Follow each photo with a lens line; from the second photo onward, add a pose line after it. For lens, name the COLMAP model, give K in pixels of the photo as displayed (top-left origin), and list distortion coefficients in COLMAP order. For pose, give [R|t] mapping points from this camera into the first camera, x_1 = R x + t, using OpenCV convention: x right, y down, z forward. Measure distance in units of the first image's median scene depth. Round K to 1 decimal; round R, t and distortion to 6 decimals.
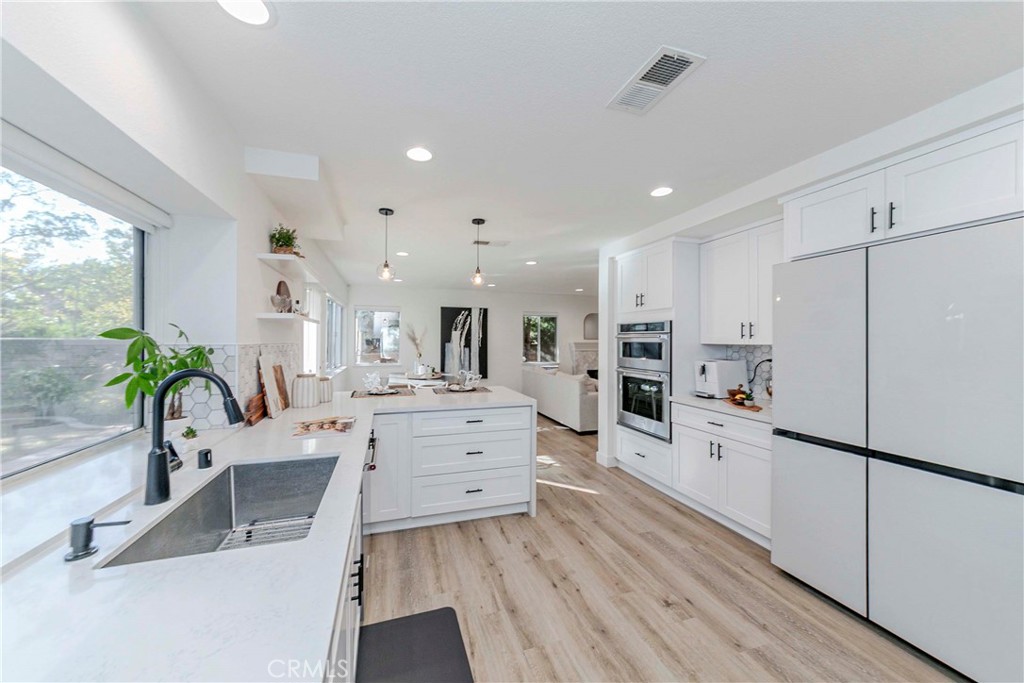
lens RADIAL K [[367.8, 0, 503.7], [0, 367.8, 339.2], [0, 0, 1]] dist [-0.006769, 0.002284]
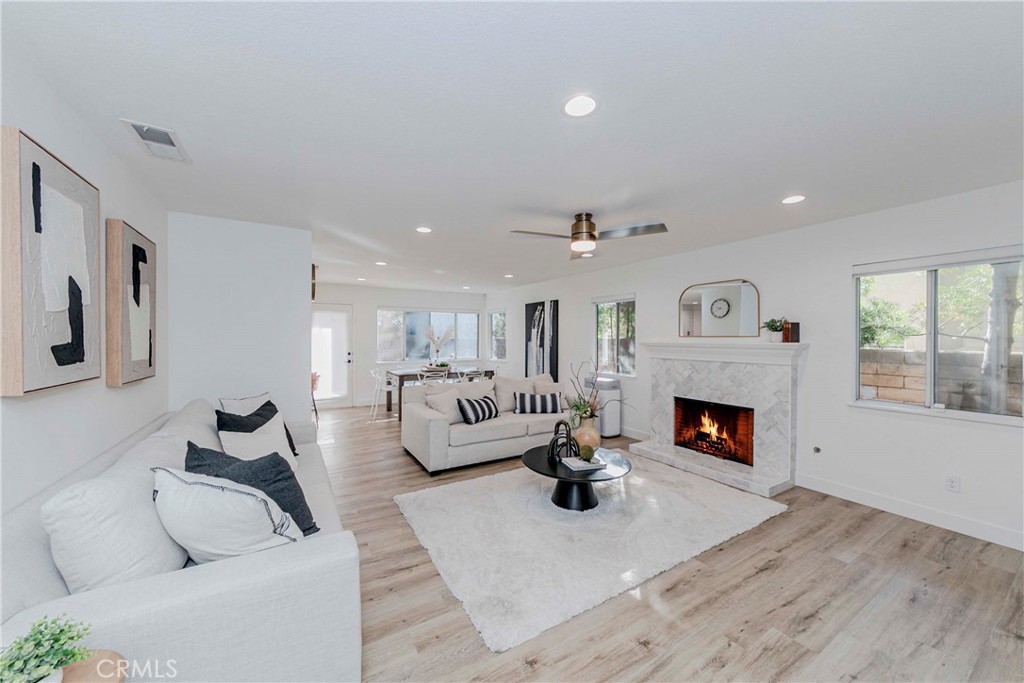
lens RADIAL K [[367.8, 0, 511.4], [0, 367.8, 340.5], [0, 0, 1]] dist [-0.006769, 0.002284]
pose [[0.199597, 0.000144, -0.979878, 1.644405], [0.002208, 0.999997, 0.000596, 0.014847], [0.979876, -0.002282, 0.199596, 1.638469]]
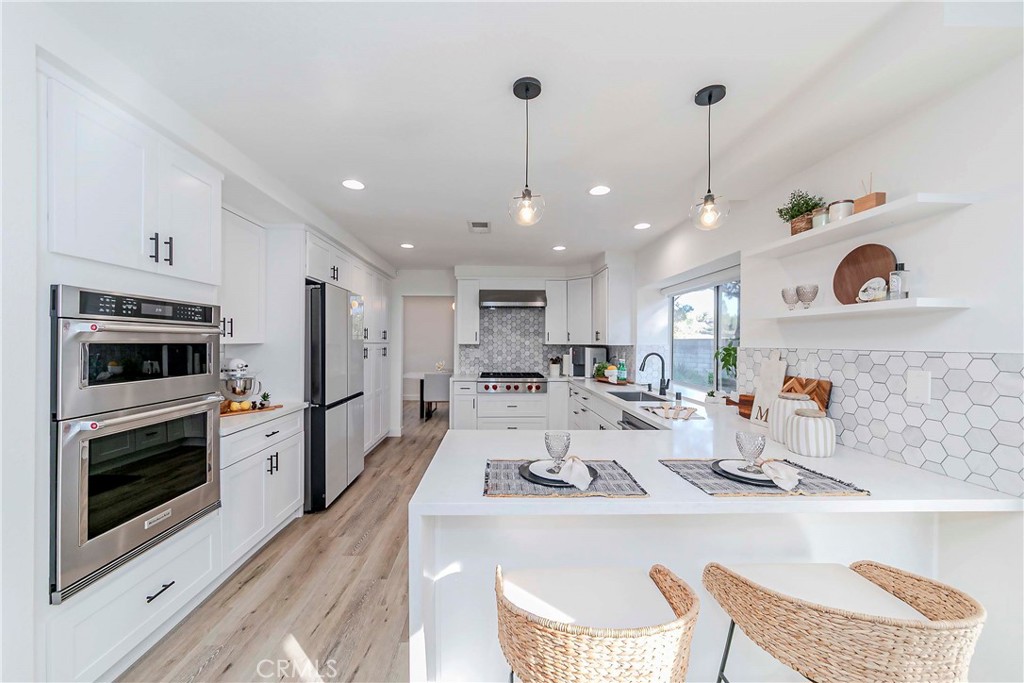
lens RADIAL K [[384.2, 0, 500.0], [0, 384.2, 340.9], [0, 0, 1]] dist [-0.004389, 0.000520]
pose [[-0.956708, -0.011532, 0.290821, -0.164786], [-0.012437, 0.999922, -0.001262, 0.002859], [-0.290783, -0.004824, -0.956777, 1.340937]]
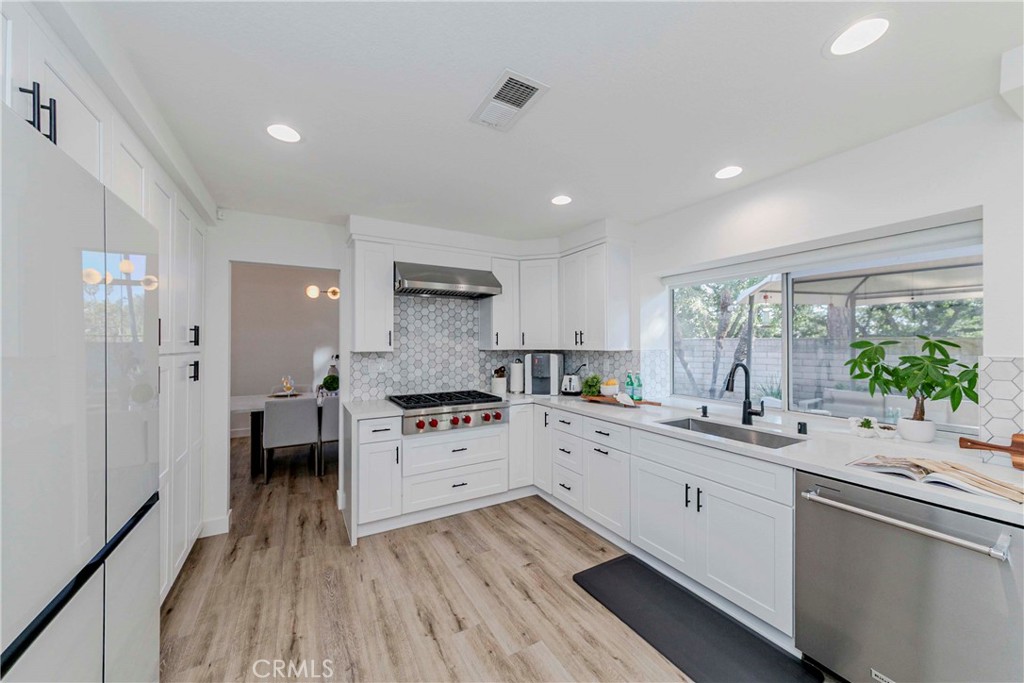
lens RADIAL K [[367.8, 0, 508.1], [0, 367.8, 341.2], [0, 0, 1]] dist [-0.006769, 0.002284]
pose [[-0.978807, -0.007274, -0.204654, 0.257991], [-0.005810, 0.999953, -0.007754, -0.003755], [0.204701, -0.006401, -0.978804, 0.838831]]
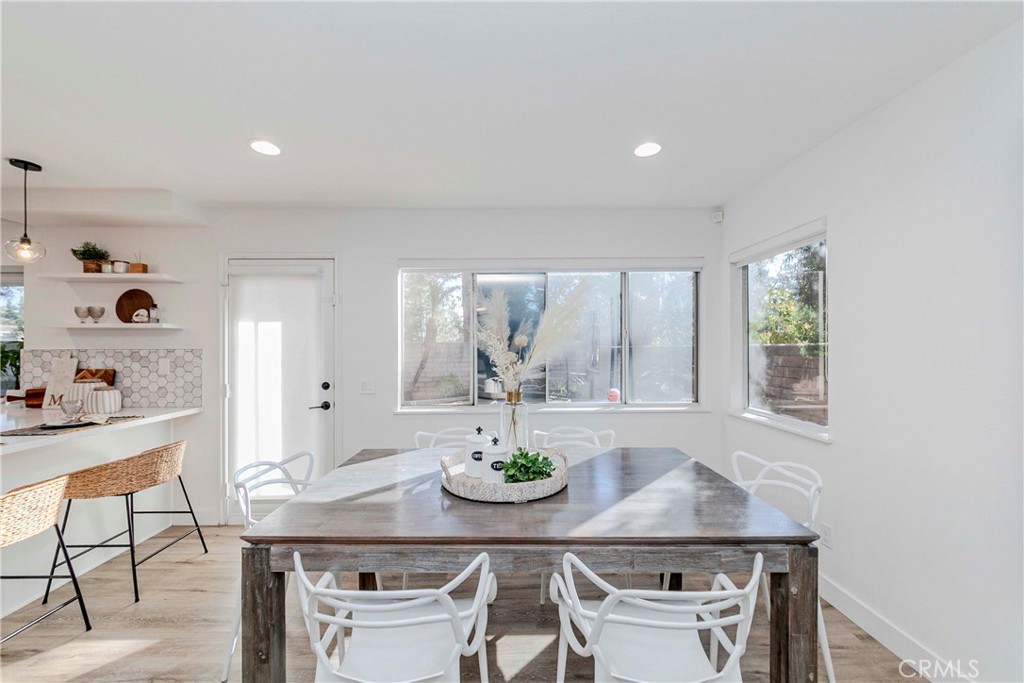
lens RADIAL K [[384.2, 0, 509.8], [0, 384.2, 348.5], [0, 0, 1]] dist [-0.004389, 0.000520]
pose [[-0.297955, -0.005501, -0.954564, 0.092260], [0.002471, 0.999976, -0.006534, 0.013813], [0.954577, -0.004305, -0.297934, 1.778398]]
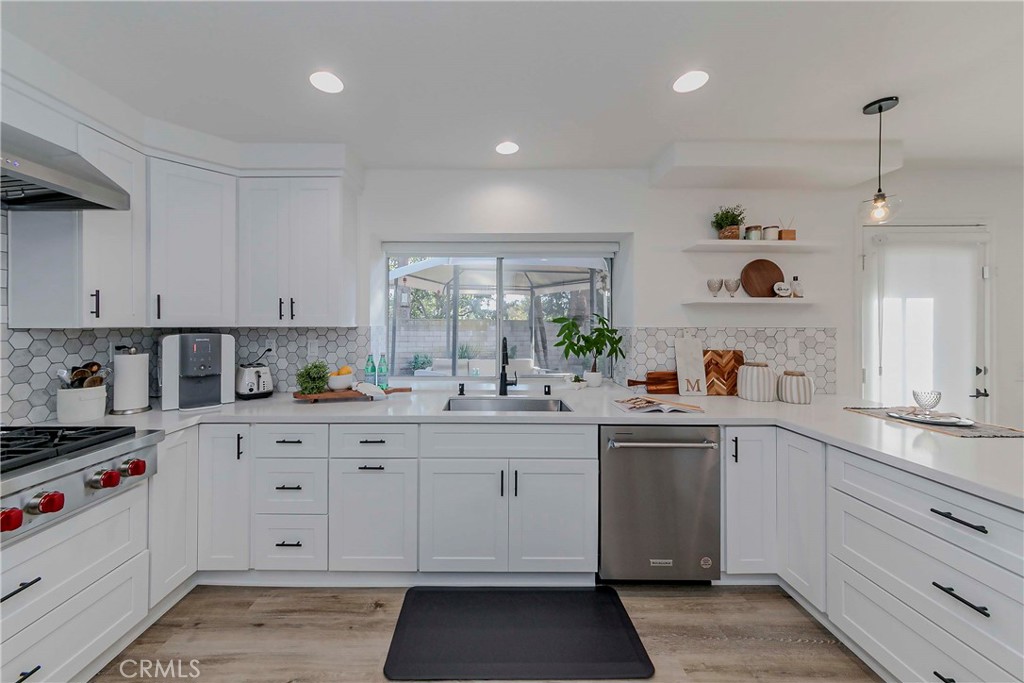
lens RADIAL K [[367.8, 0, 495.1], [0, 367.8, 323.7], [0, 0, 1]] dist [-0.006769, 0.002284]
pose [[-0.311172, -0.010073, -0.950300, 0.363274], [-0.004036, 0.999949, -0.009277, 0.008921], [0.950345, 0.000948, -0.311197, 0.494141]]
